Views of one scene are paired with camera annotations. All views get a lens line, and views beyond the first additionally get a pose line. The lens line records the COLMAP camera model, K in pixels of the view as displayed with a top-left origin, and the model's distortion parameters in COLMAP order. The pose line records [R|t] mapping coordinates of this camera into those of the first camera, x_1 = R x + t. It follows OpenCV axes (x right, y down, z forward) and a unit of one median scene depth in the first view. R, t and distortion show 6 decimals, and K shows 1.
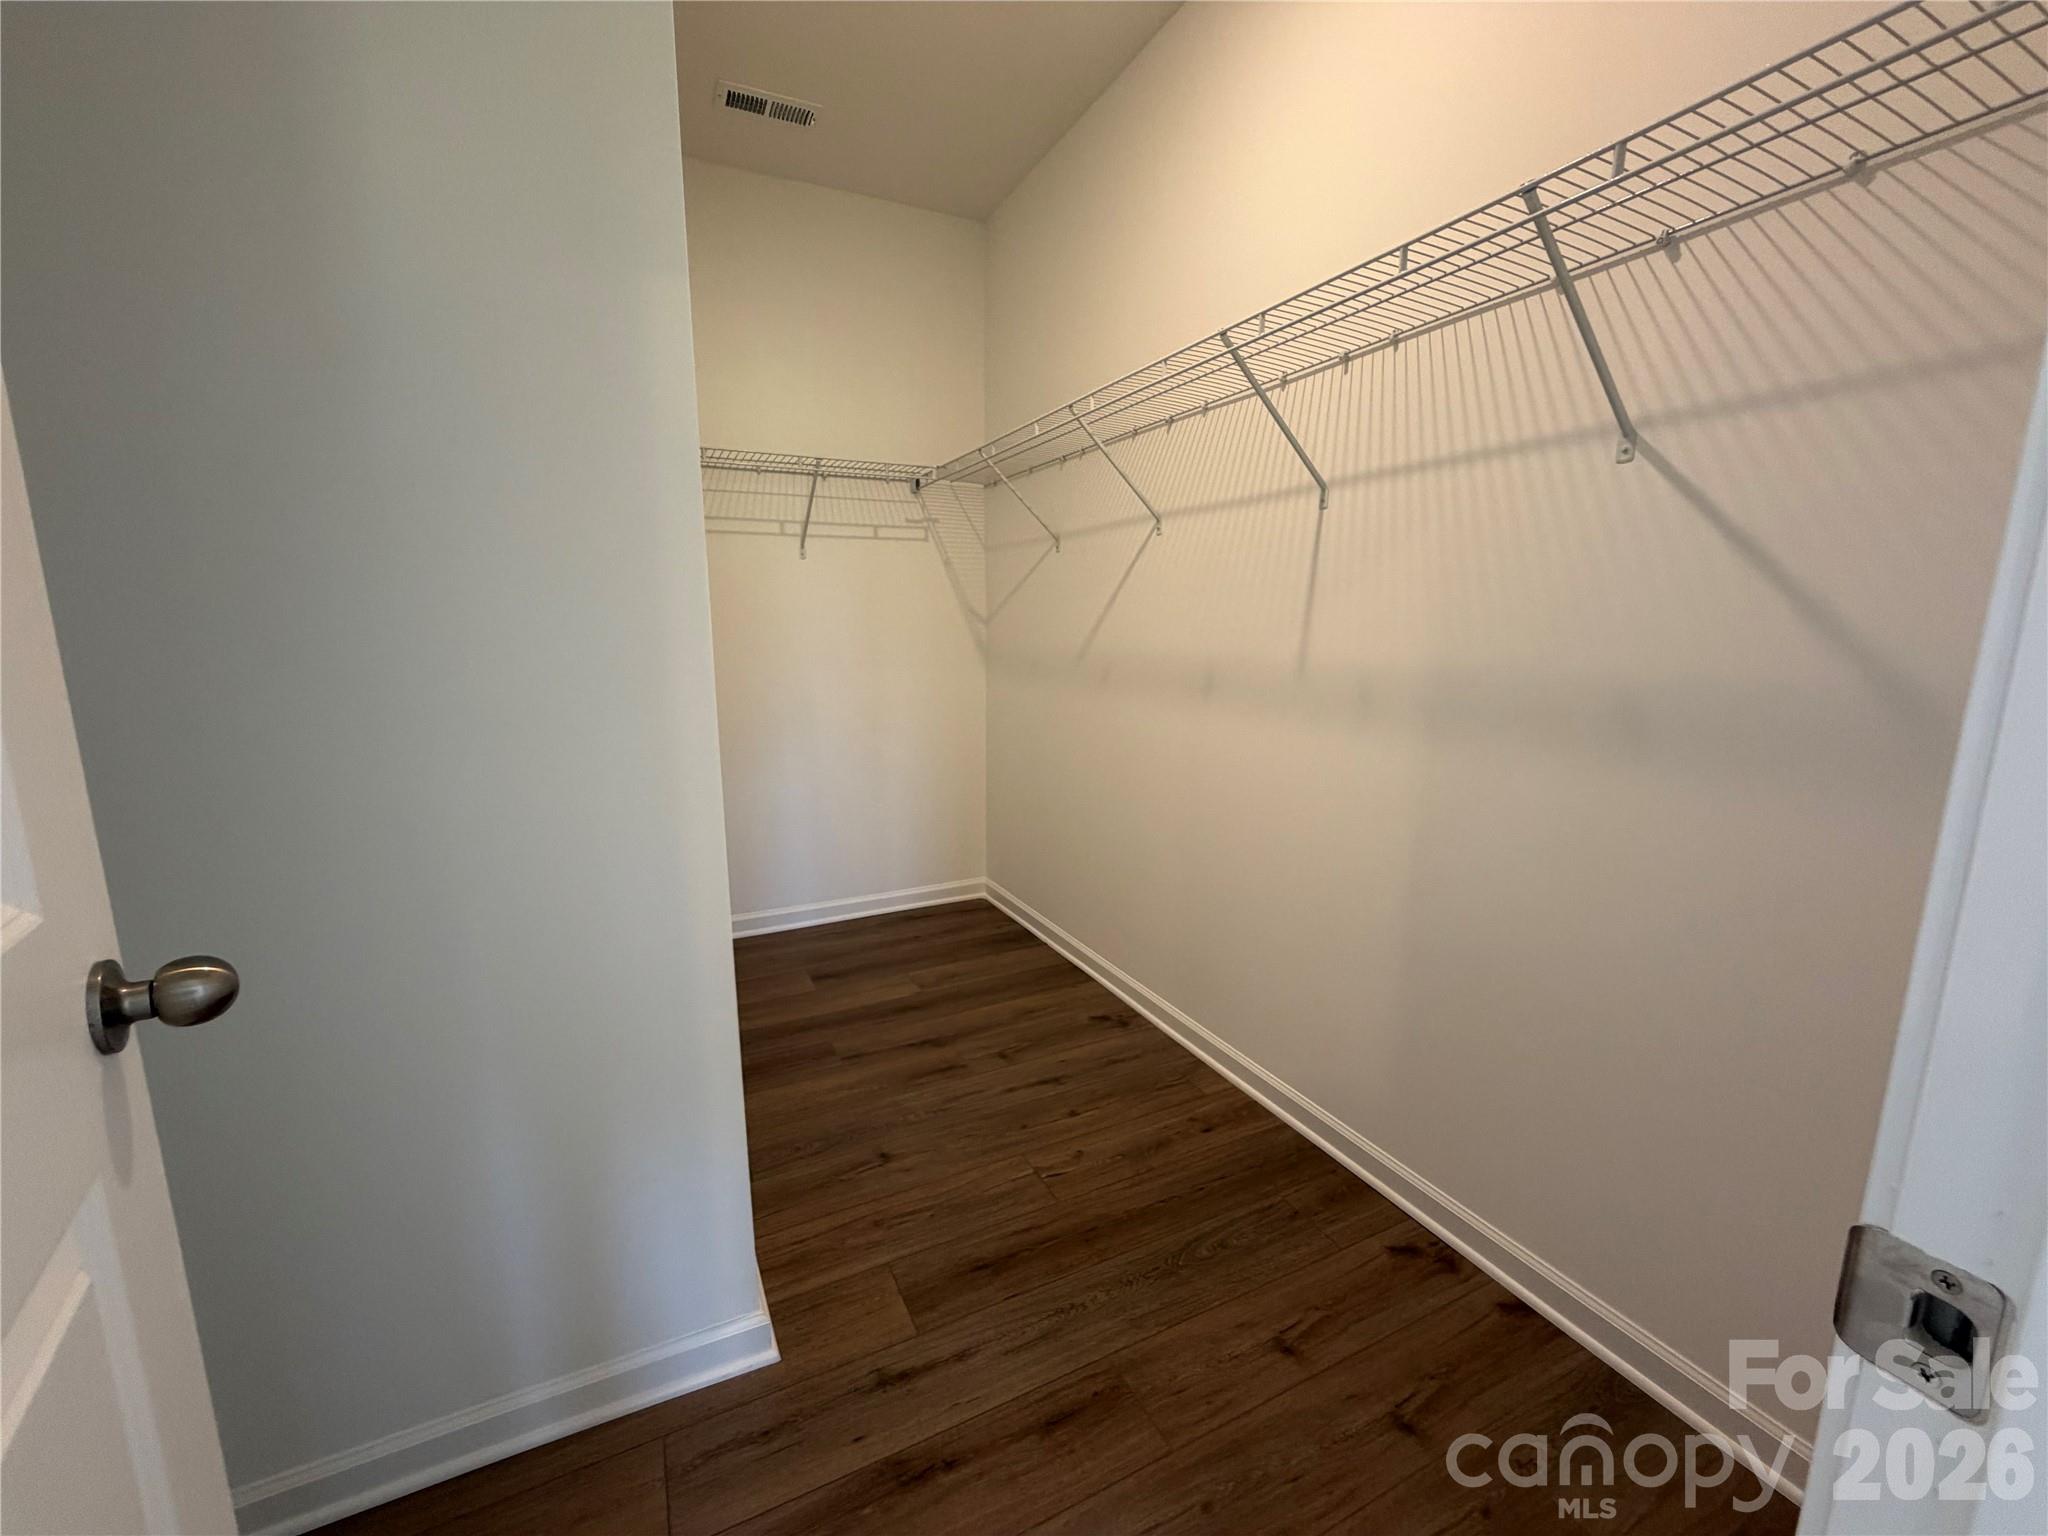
lens RADIAL K [[815.2, 0, 1026.6], [0, 815.2, 767.5], [0, 0, 1]] dist [-0.002137, 0.000722]
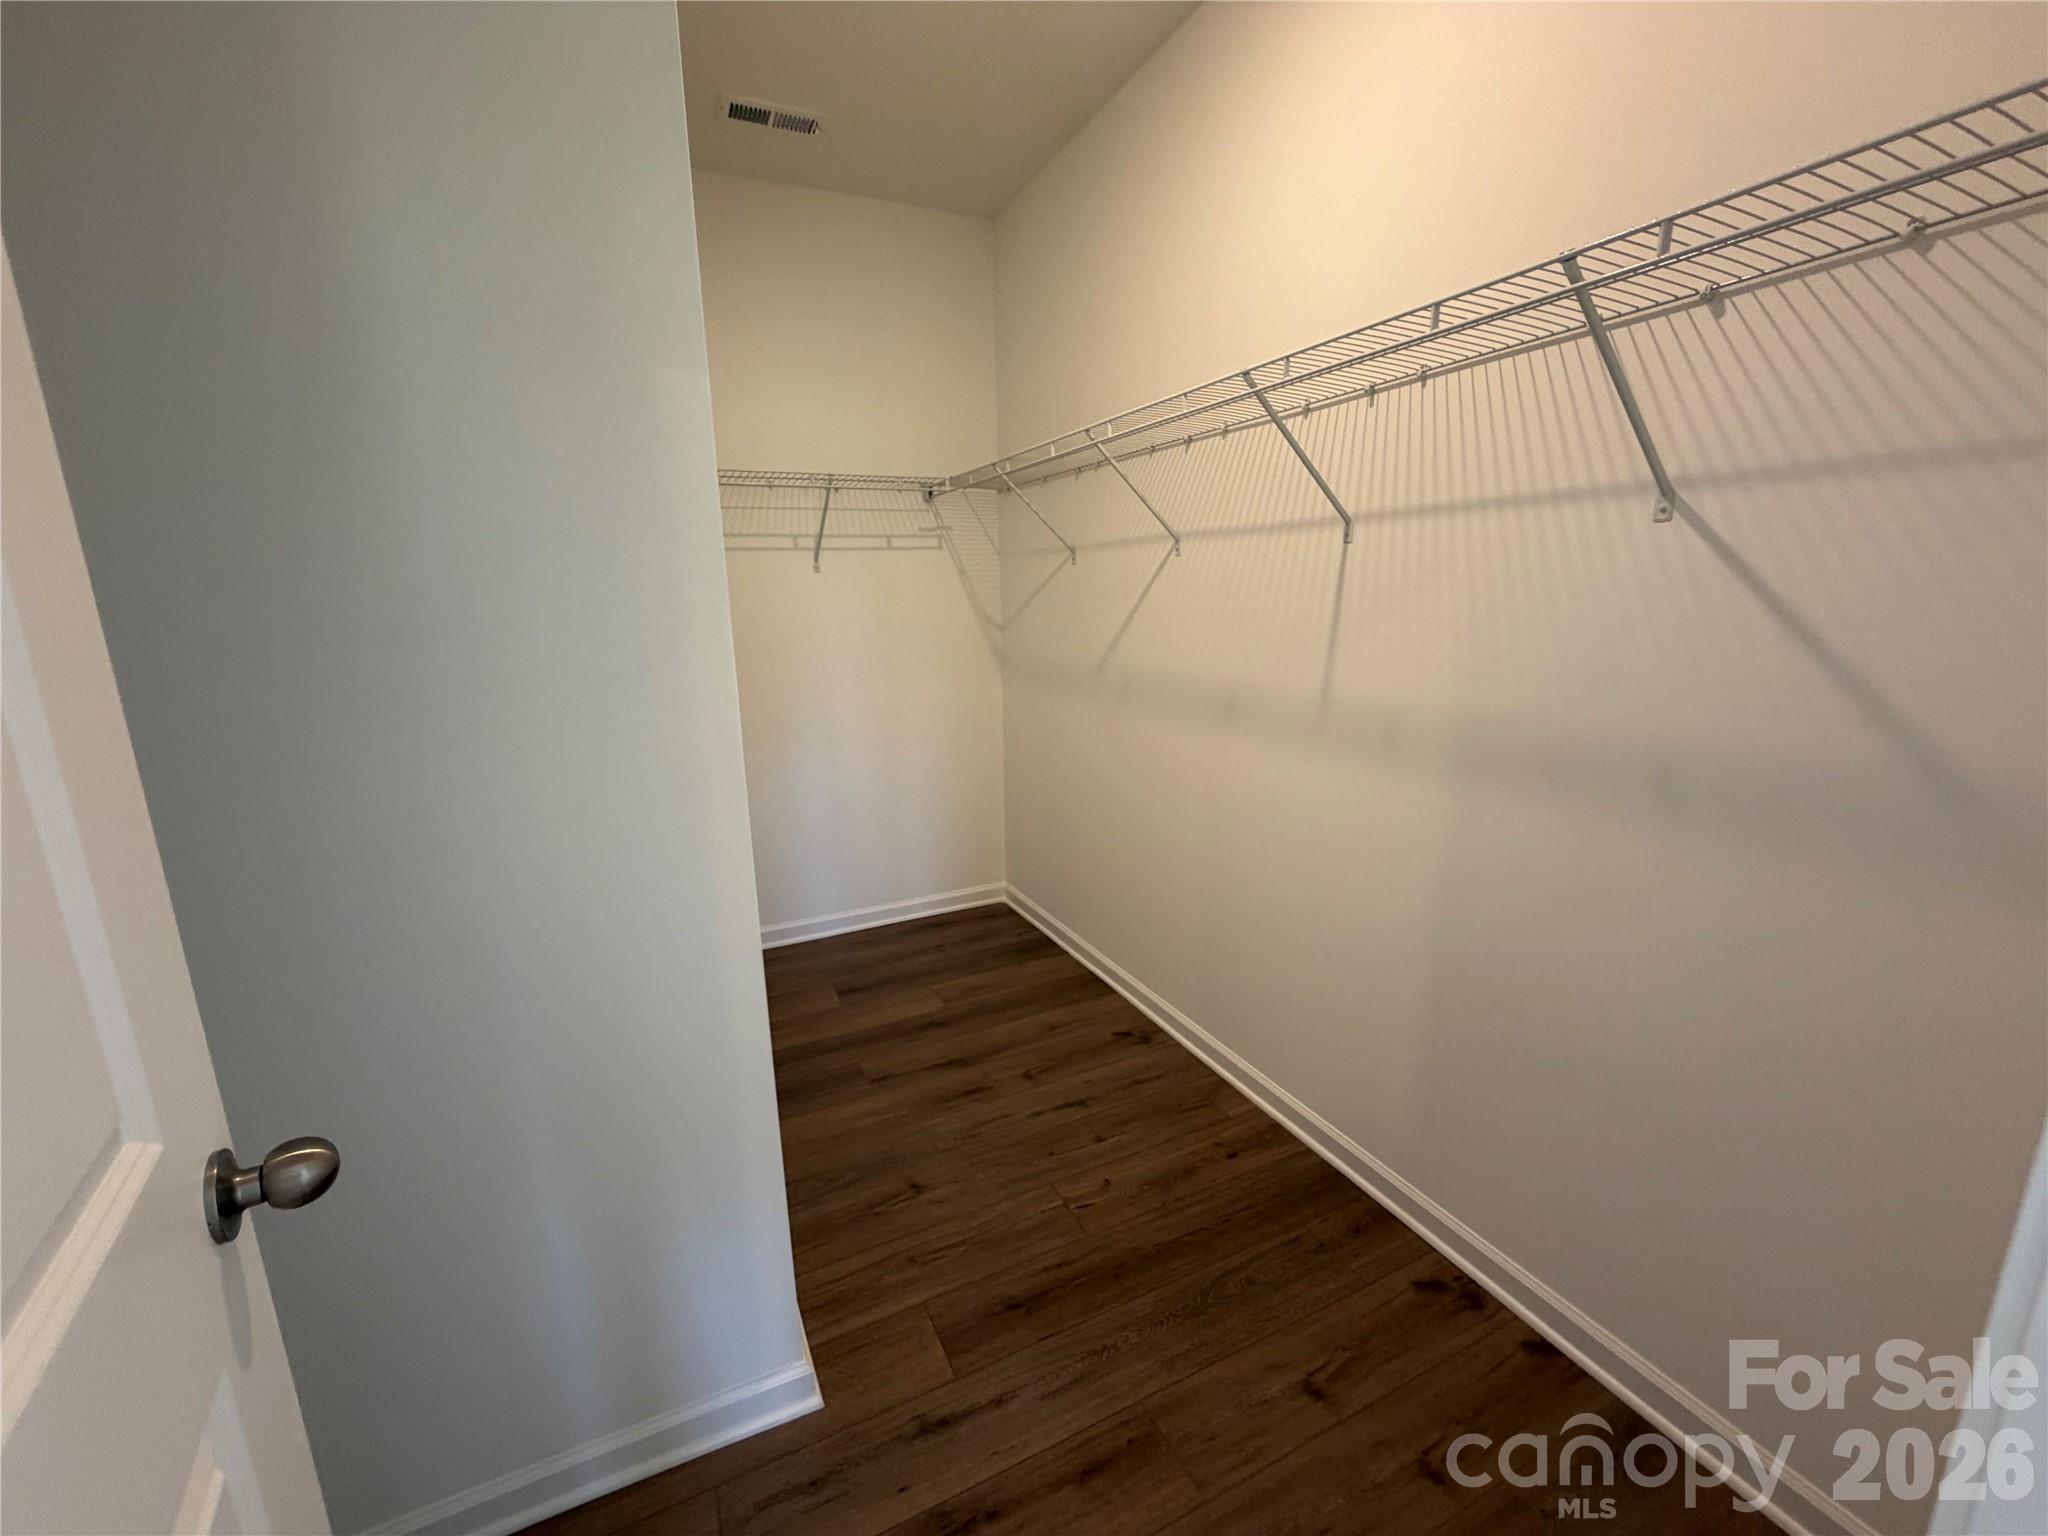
lens RADIAL K [[815.2, 0, 1026.2], [0, 815.2, 766.1], [0, 0, 1]] dist [-0.002137, 0.000722]
pose [[0.999767, -0.015095, -0.015454, -0.014542], [0.015678, 0.999142, 0.038327, -0.102254], [0.014863, -0.038561, 0.999146, 0.000284]]
